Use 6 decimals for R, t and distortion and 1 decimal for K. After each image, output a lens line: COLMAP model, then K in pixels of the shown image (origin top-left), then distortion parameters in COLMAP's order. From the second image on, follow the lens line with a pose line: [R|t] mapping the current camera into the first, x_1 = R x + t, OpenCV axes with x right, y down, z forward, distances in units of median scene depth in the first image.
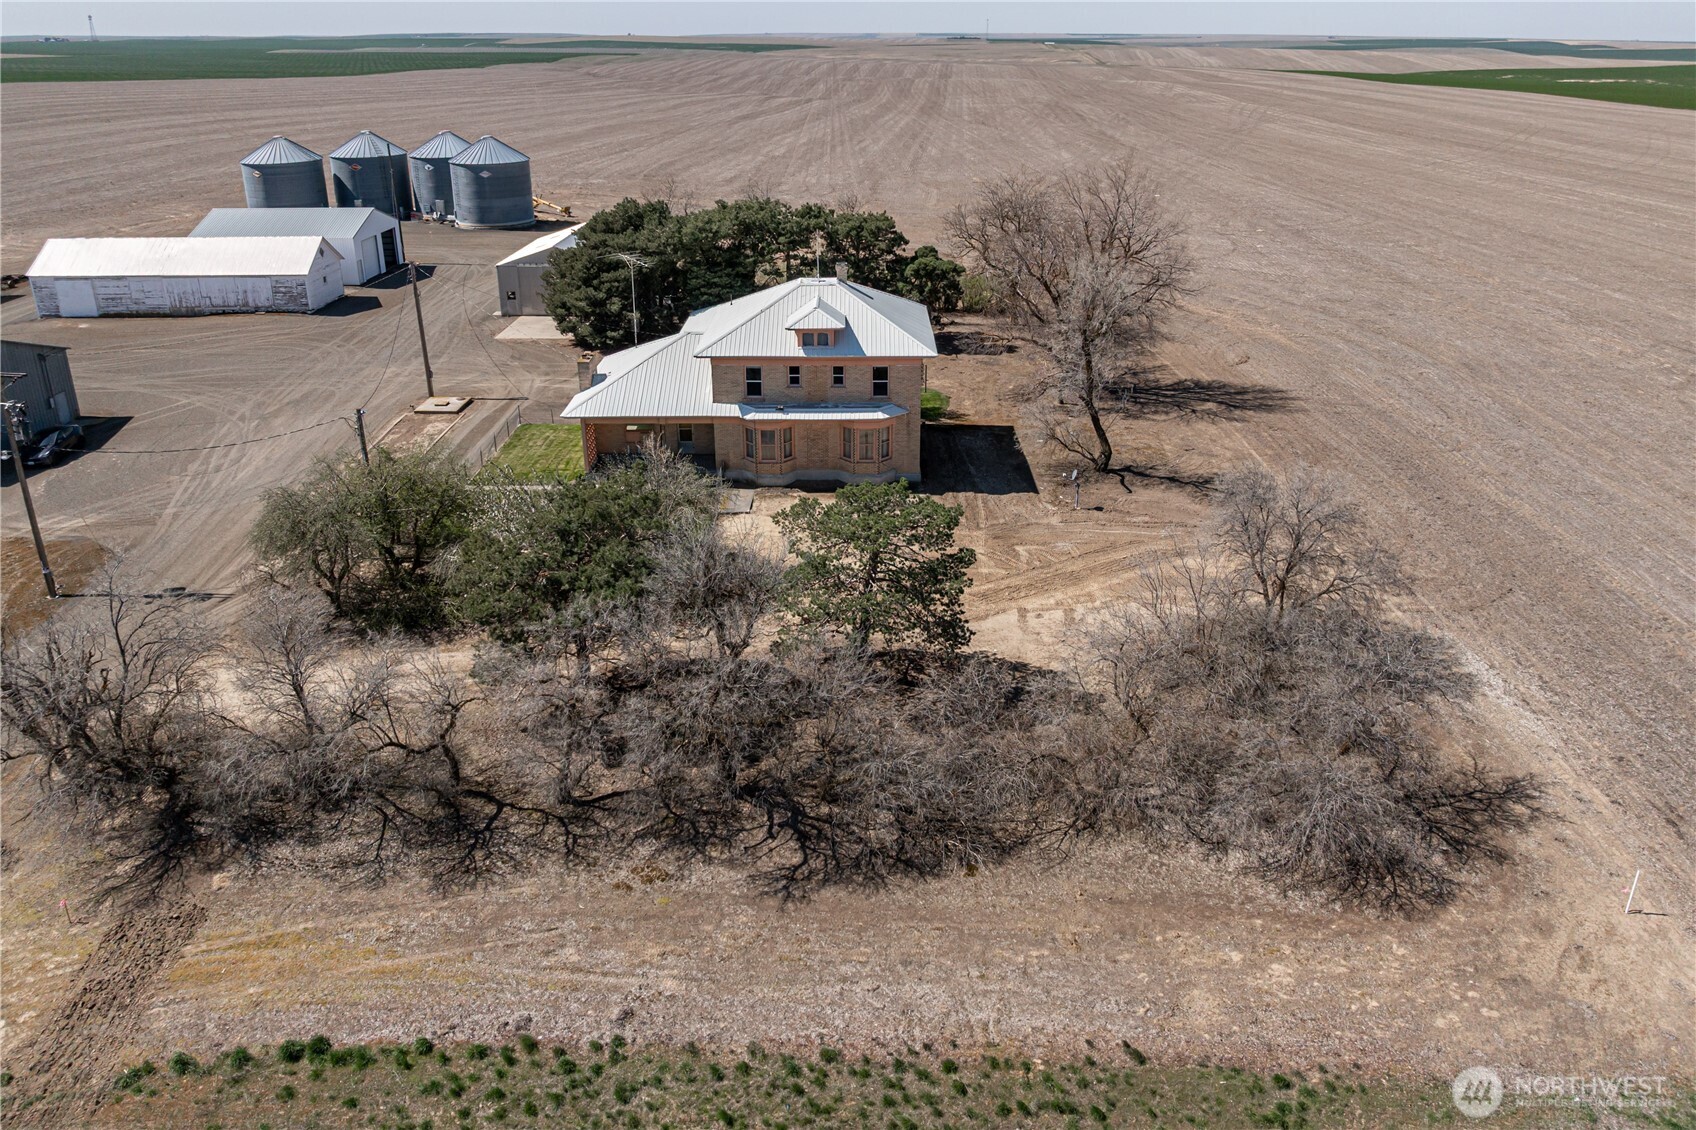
lens RADIAL K [[1164.6, 0, 847.7], [0, 1164.6, 558.5], [0, 0, 1]] dist [-0.048520, 0.002561]
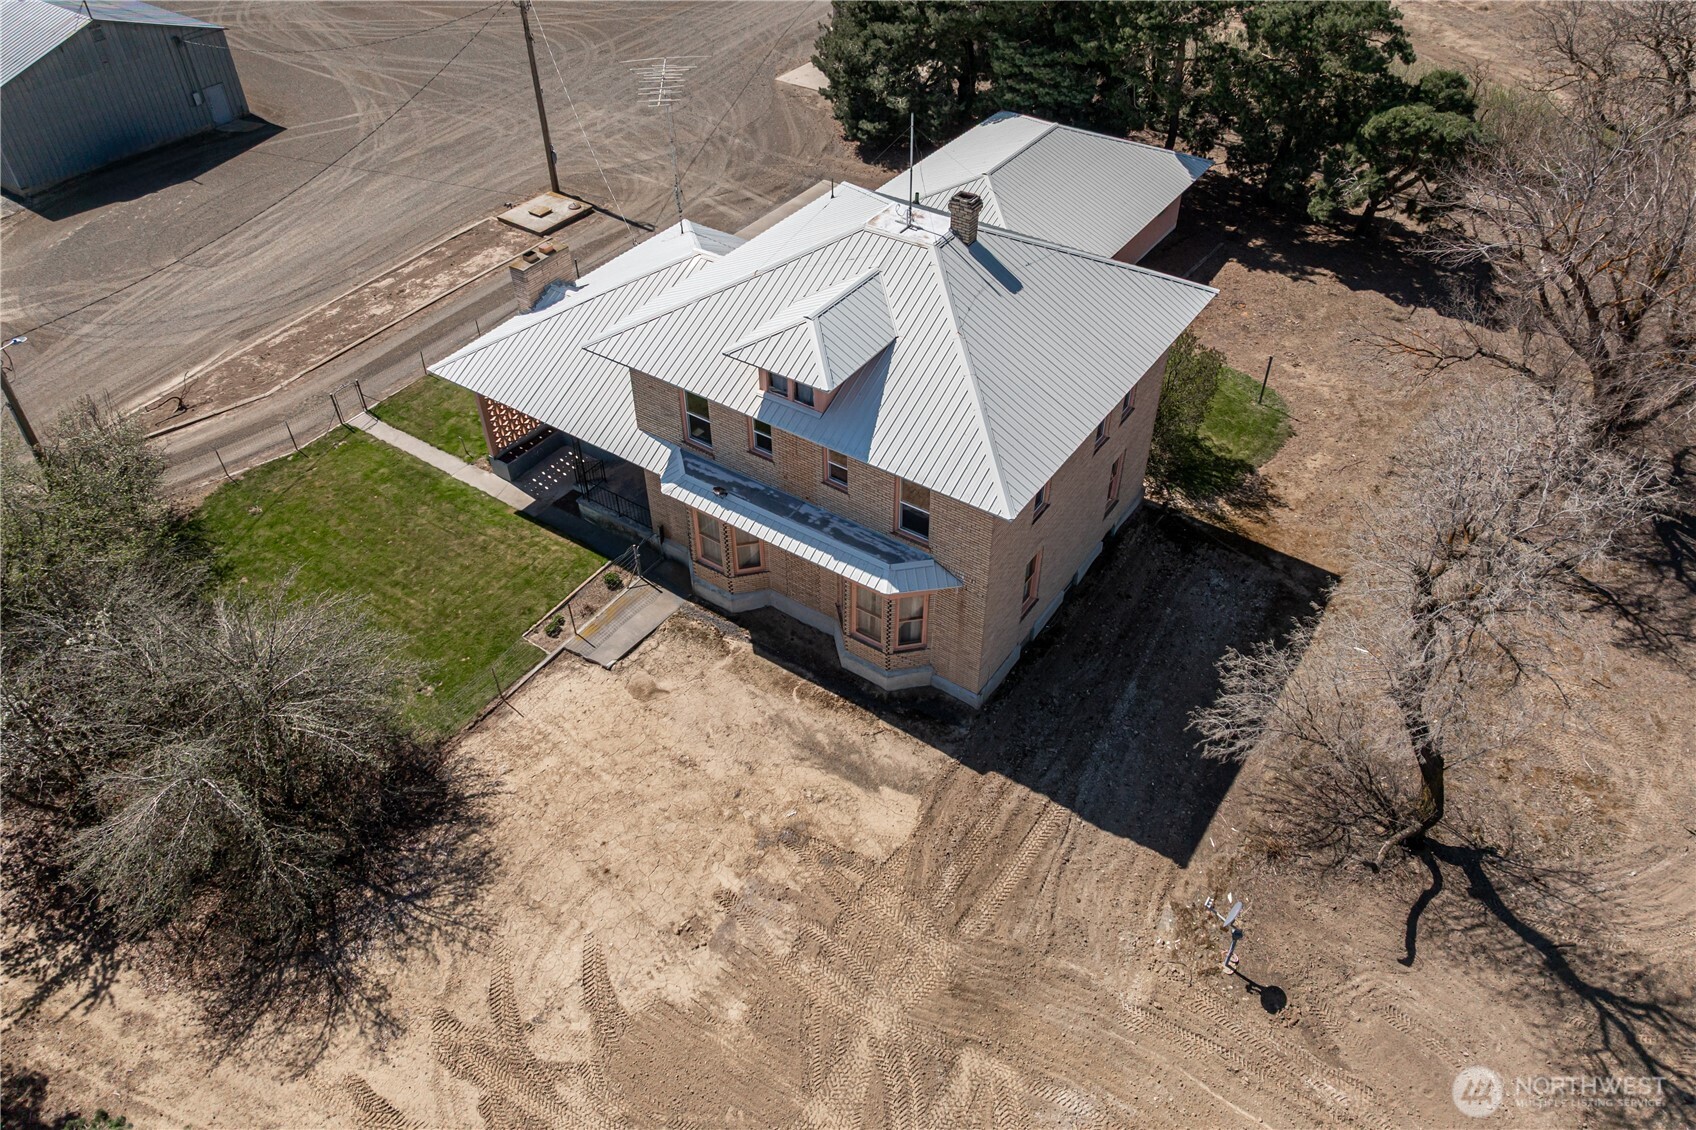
lens RADIAL K [[1164.6, 0, 846.5], [0, 1164.6, 568.2], [0, 0, 1]] dist [-0.048520, 0.002561]
pose [[0.832369, 0.366007, -0.416175, 0.167766], [-0.223830, 0.908954, 0.351714, -0.235636], [0.507013, -0.199603, 0.838508, 0.508526]]
